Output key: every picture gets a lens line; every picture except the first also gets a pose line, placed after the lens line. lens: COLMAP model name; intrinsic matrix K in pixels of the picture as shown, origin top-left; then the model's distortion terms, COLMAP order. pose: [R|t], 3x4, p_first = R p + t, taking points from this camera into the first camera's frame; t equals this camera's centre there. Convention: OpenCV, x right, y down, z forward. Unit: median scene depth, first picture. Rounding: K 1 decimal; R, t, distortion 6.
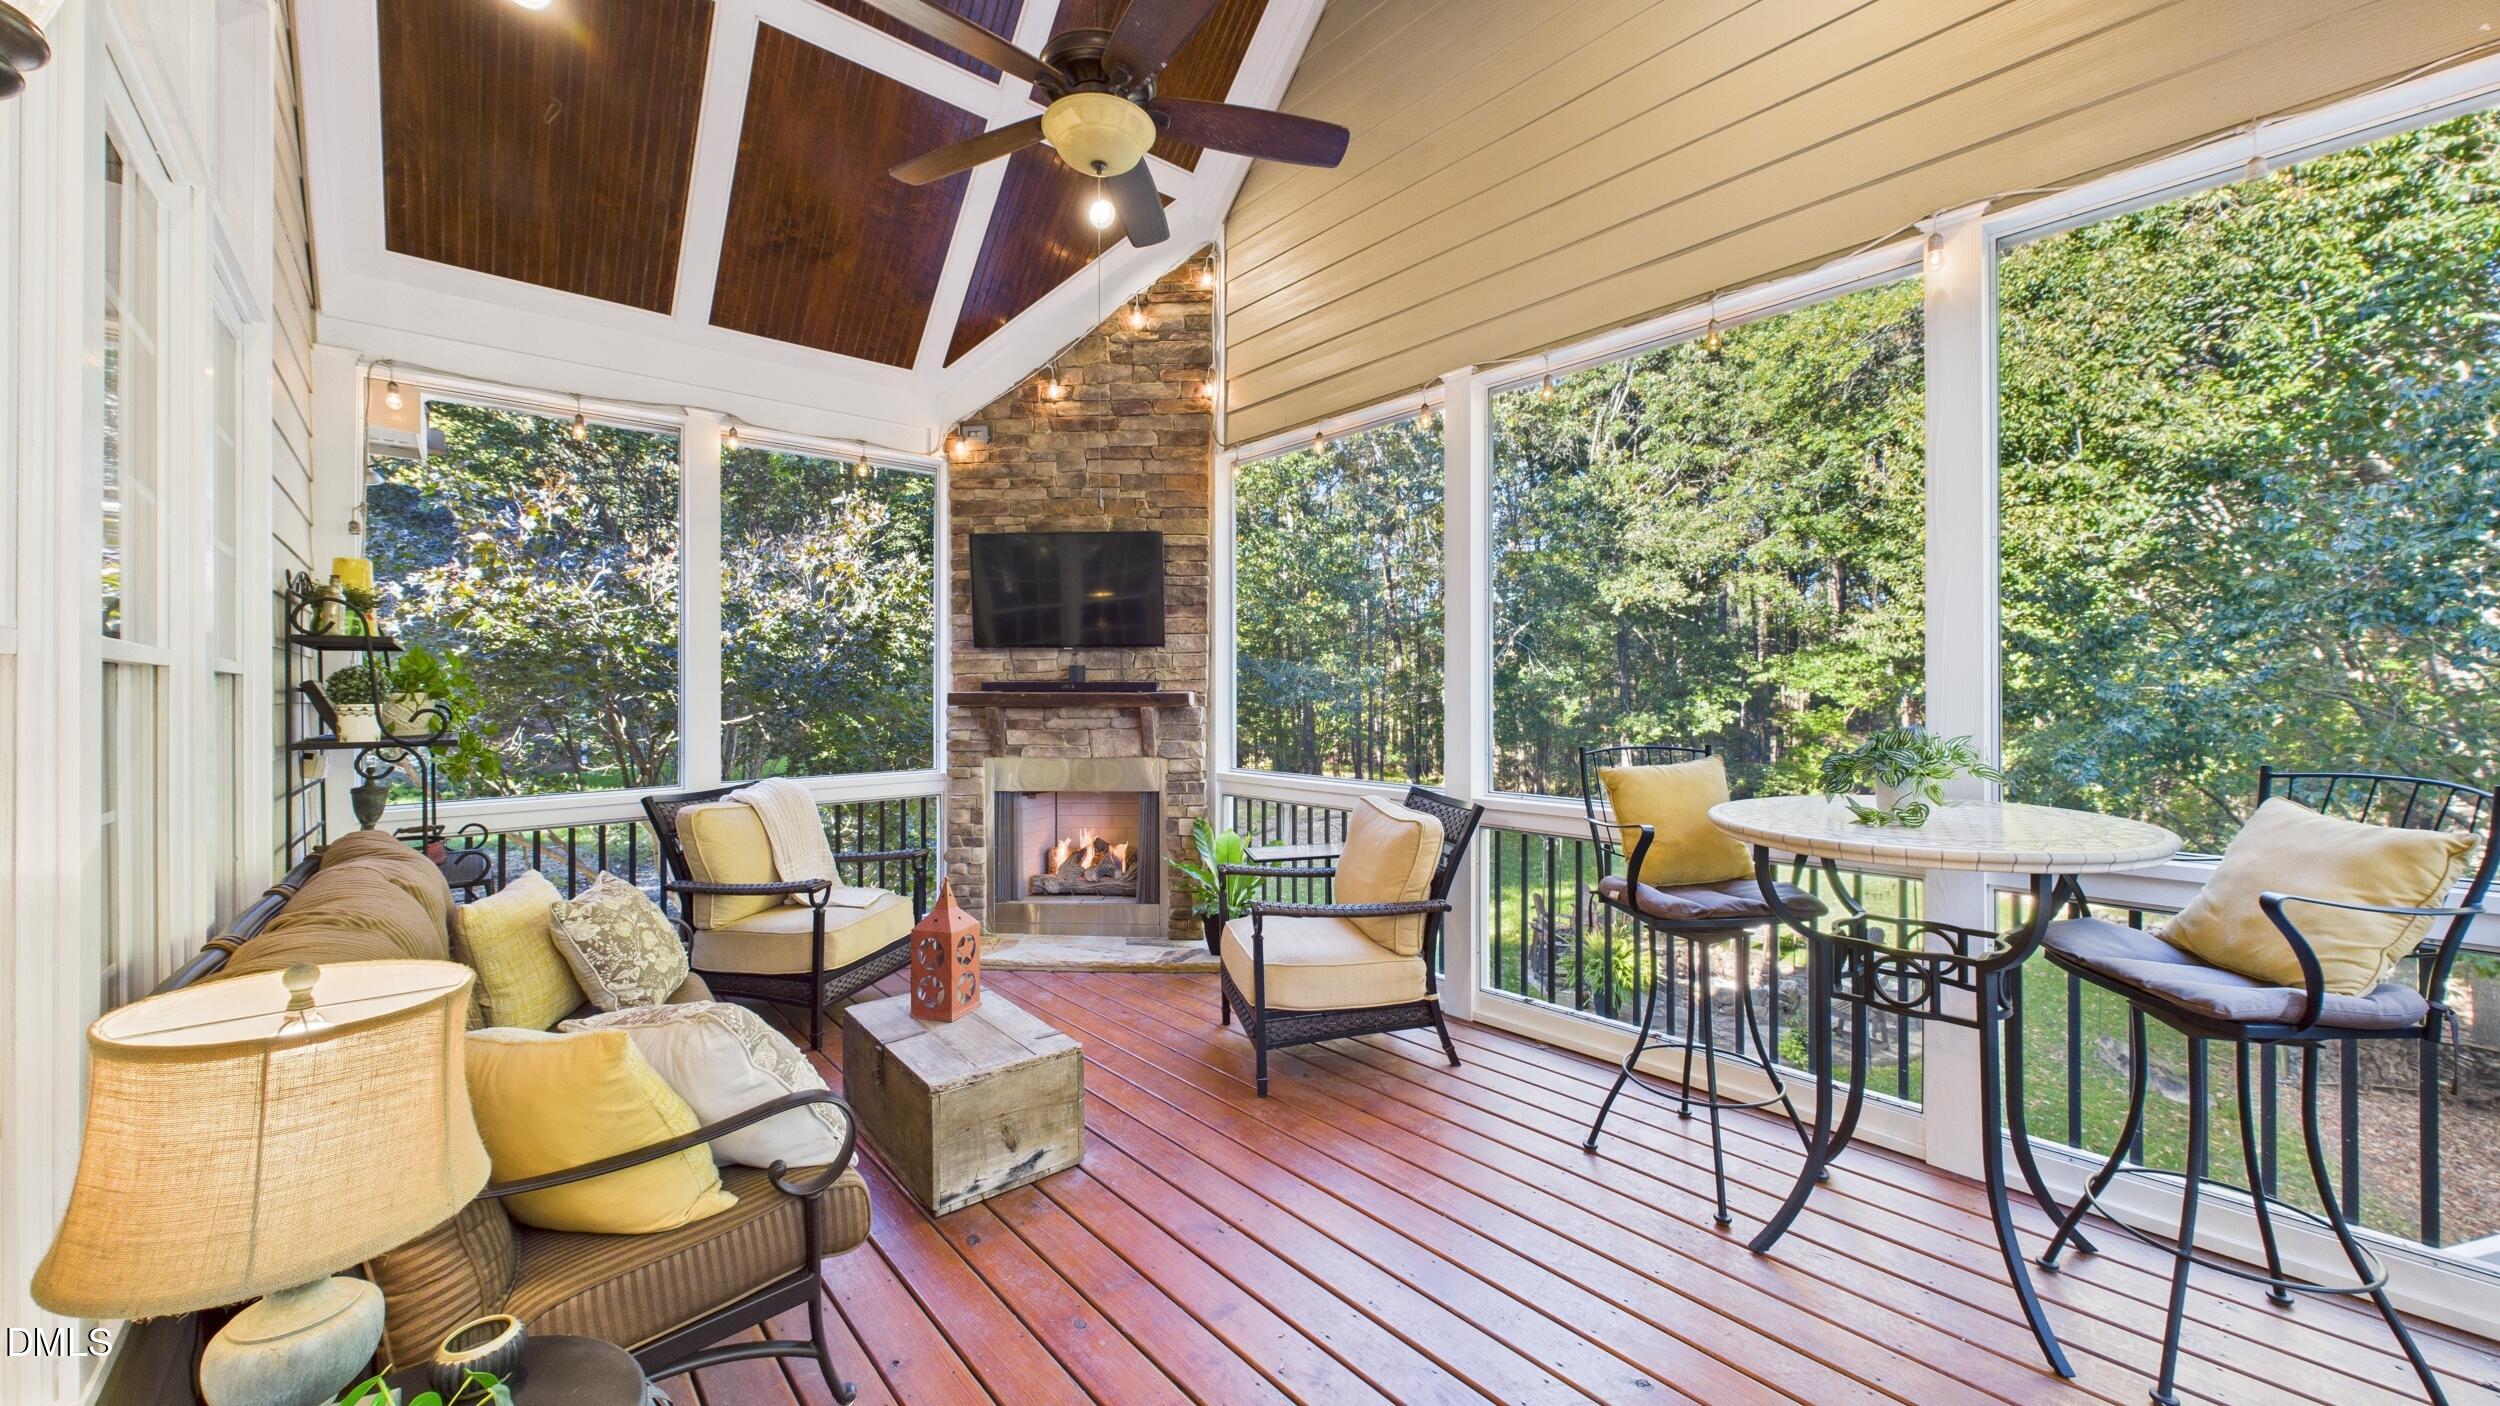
lens RADIAL K [[915.9, 0, 1248.4], [0, 915.9, 689.8], [0, 0, 1]] dist [0.001030, -0.000018]
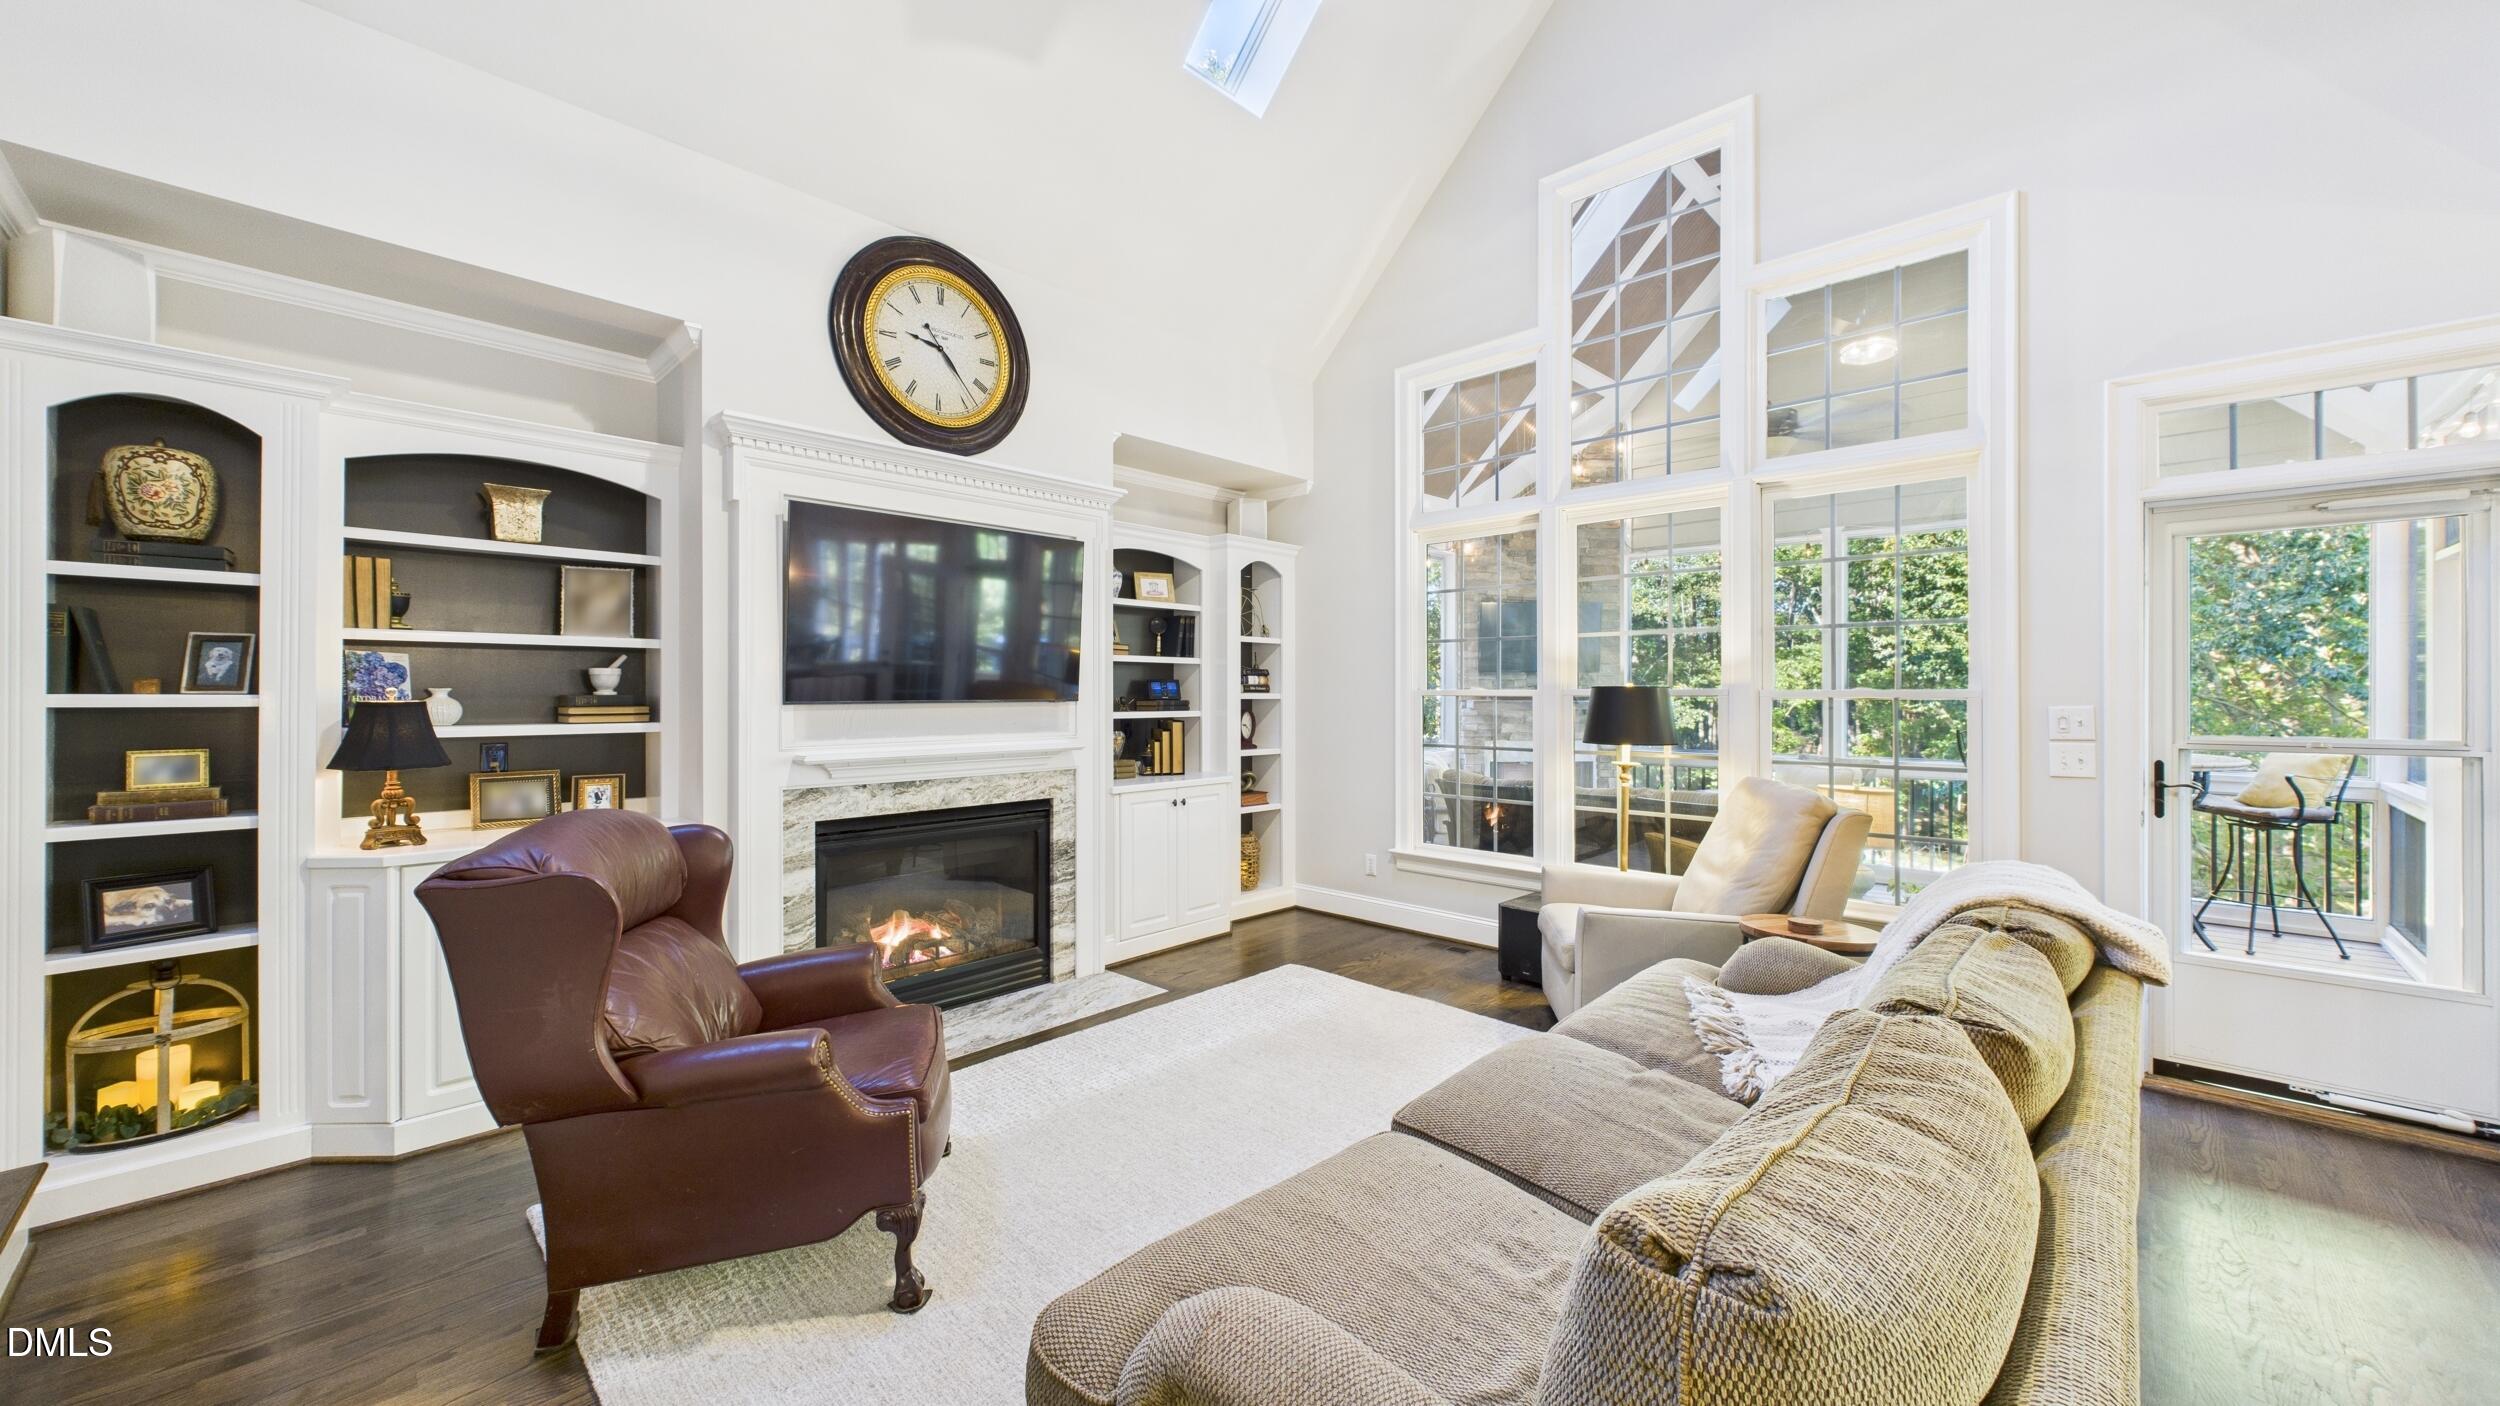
lens RADIAL K [[915.9, 0, 1248.4], [0, 915.9, 689.8], [0, 0, 1]] dist [0.001030, -0.000018]
pose [[0.996534, 0.003335, 0.083116, -1.180737], [-0.003466, 0.999993, 0.001434, -0.022572], [-0.083111, -0.001717, 0.996539, -0.797262]]
